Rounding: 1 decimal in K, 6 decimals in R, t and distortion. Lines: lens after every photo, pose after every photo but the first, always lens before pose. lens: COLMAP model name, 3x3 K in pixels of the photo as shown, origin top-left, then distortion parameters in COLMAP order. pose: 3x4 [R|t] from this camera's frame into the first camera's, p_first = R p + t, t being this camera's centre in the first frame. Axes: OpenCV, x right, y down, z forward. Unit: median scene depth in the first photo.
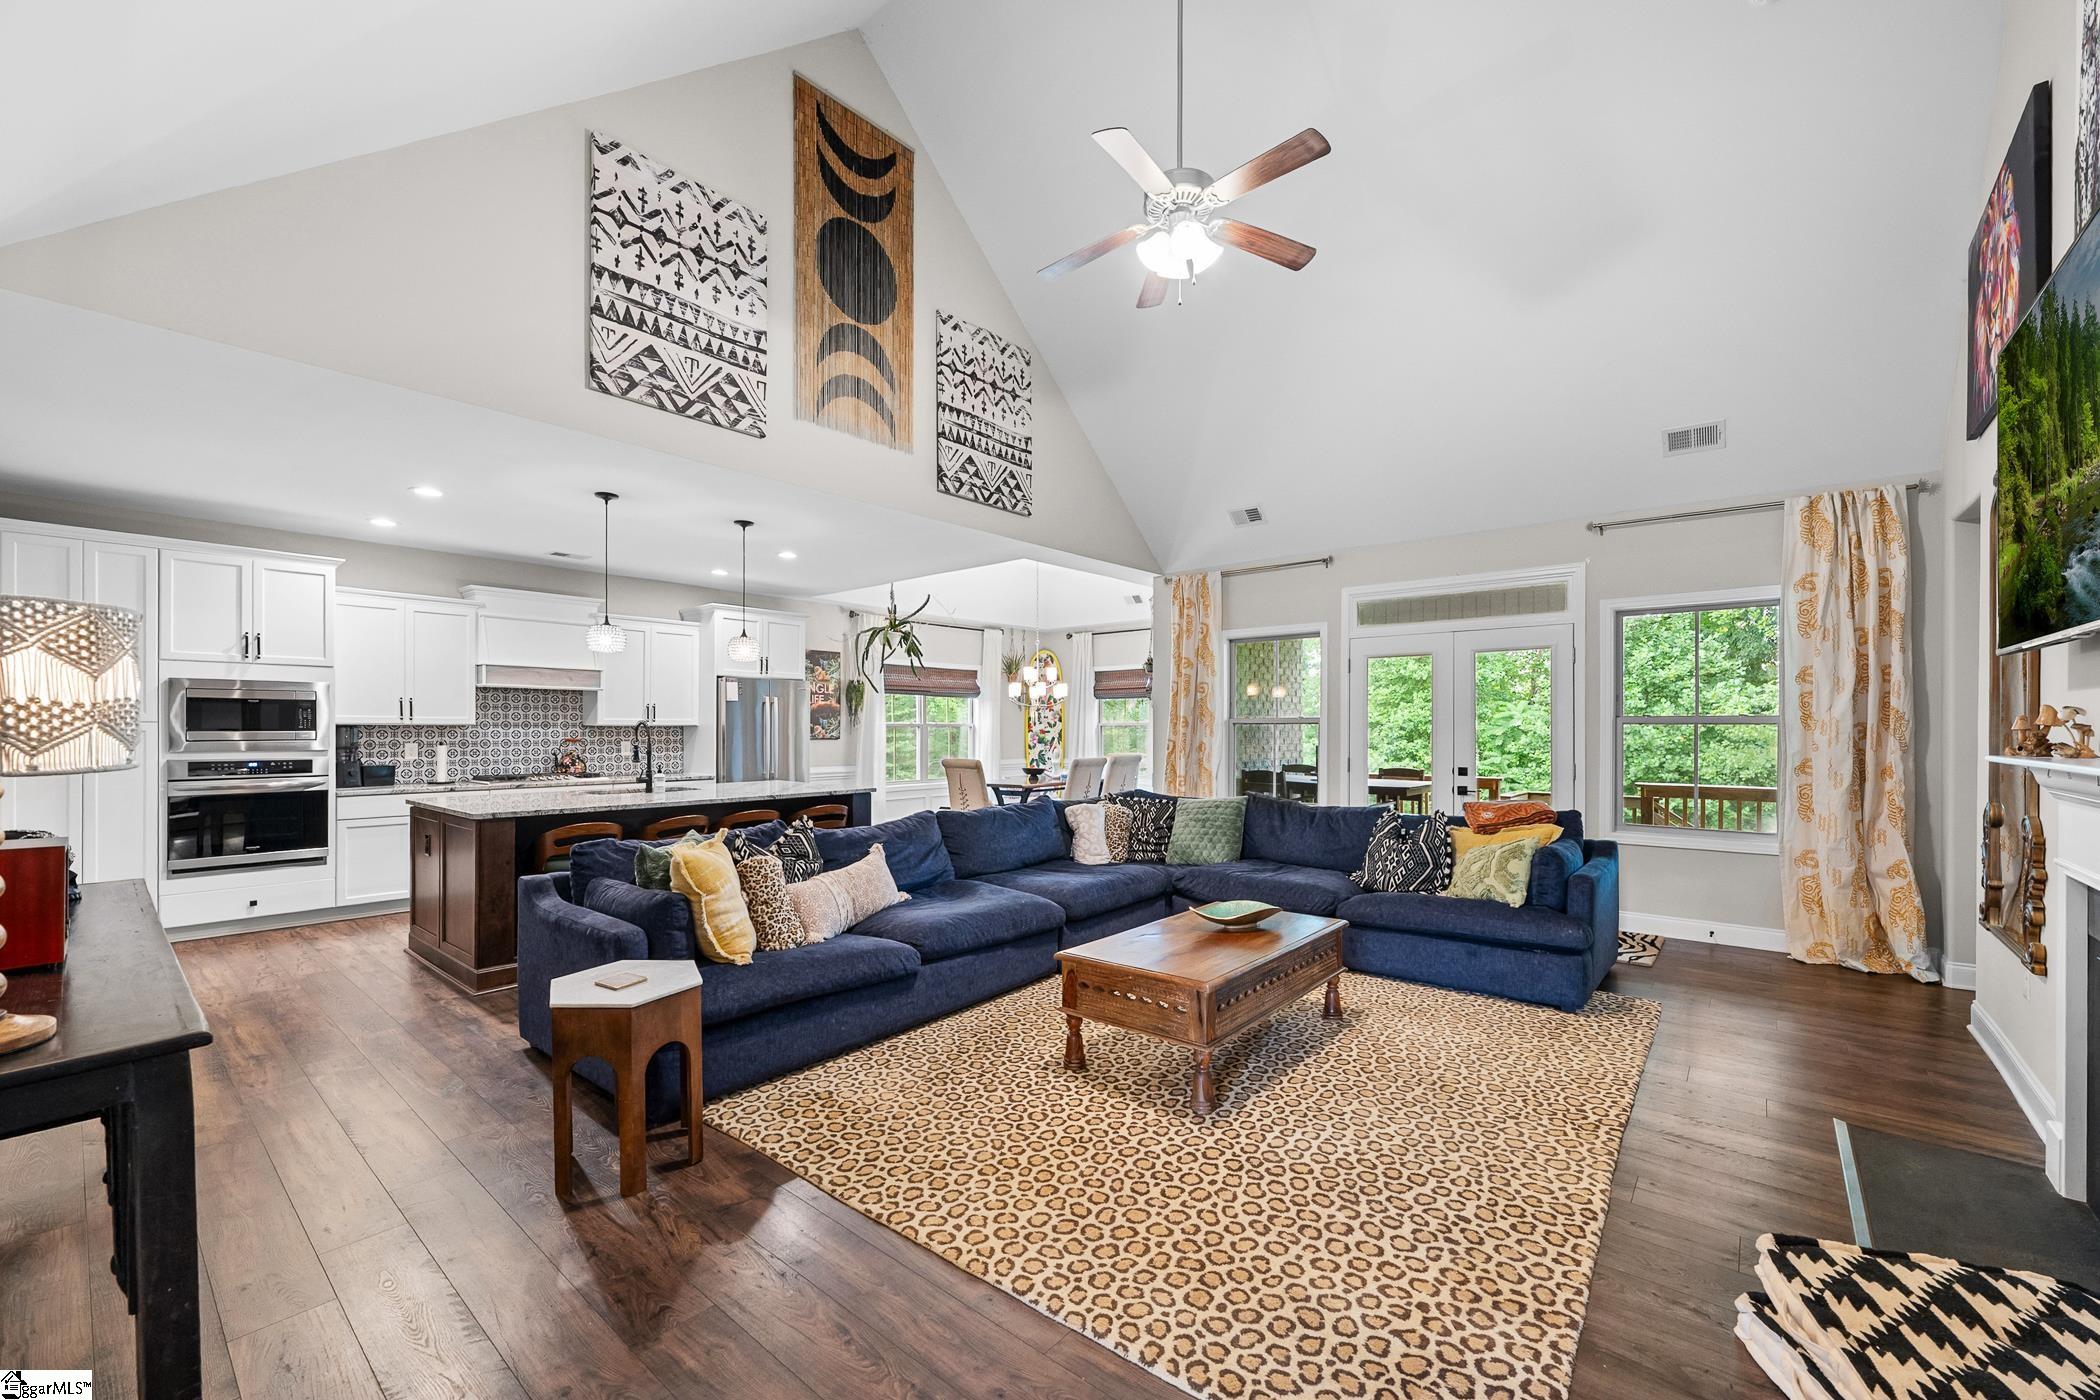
lens RADIAL K [[835.2, 0, 1037.2], [0, 835.2, 725.6], [0, 0, 1]] dist [-0.001102, -0.000042]
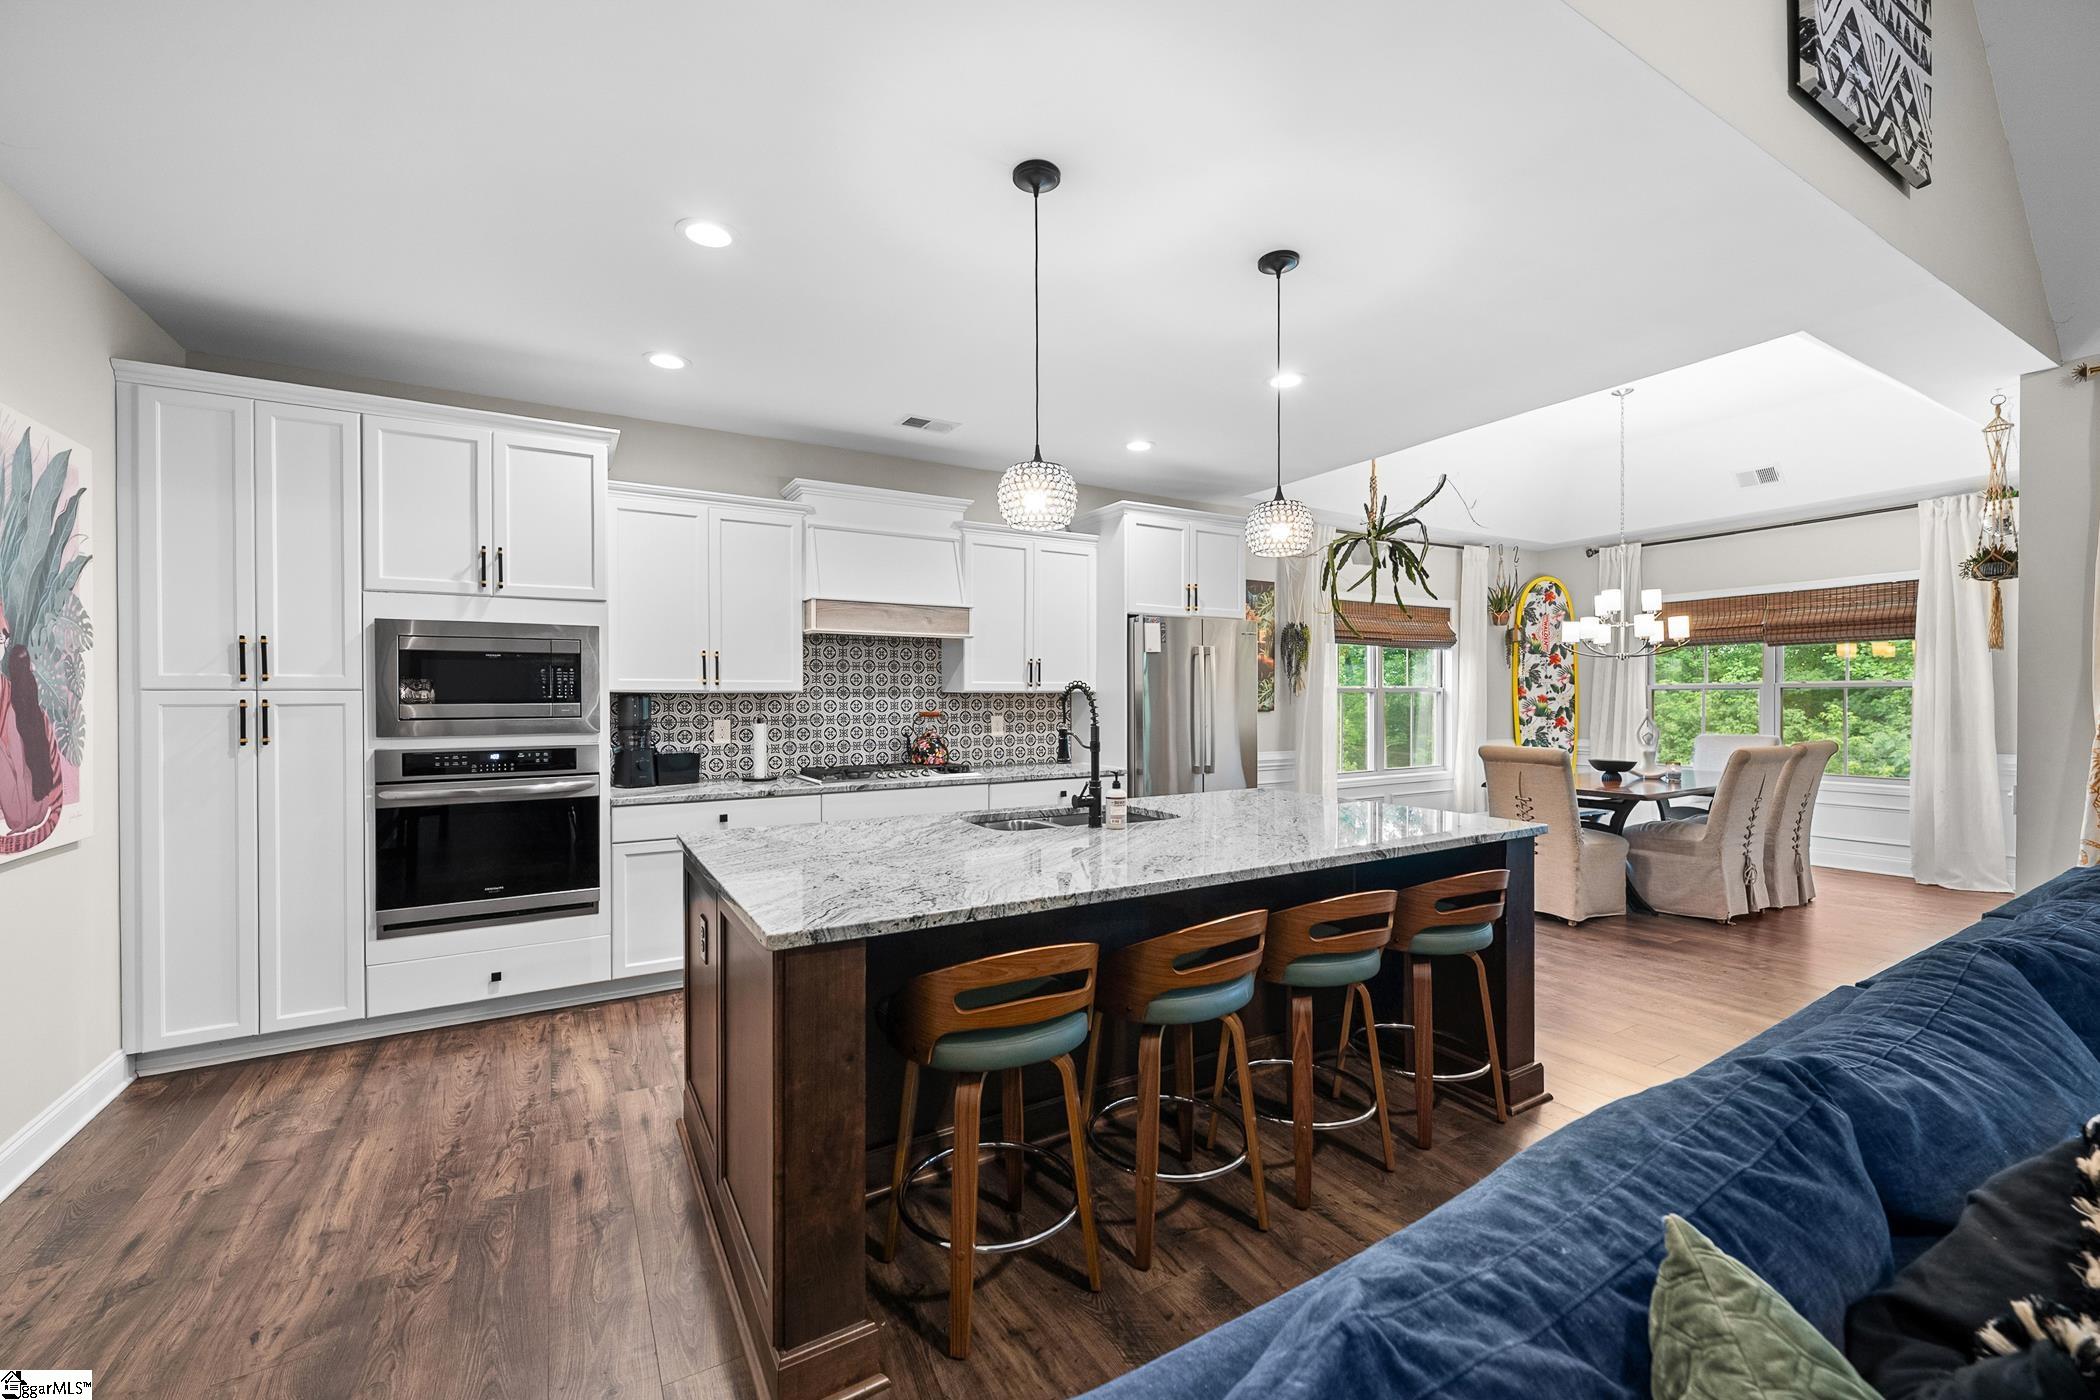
lens RADIAL K [[835.2, 0, 1044.8], [0, 835.2, 696.5], [0, 0, 1]] dist [-0.001102, -0.000042]
pose [[0.946038, -0.003225, -0.324039, -0.281283], [0.005064, 0.999975, 0.004834, 0.000379], [0.324015, -0.006215, 0.946031, 0.441993]]
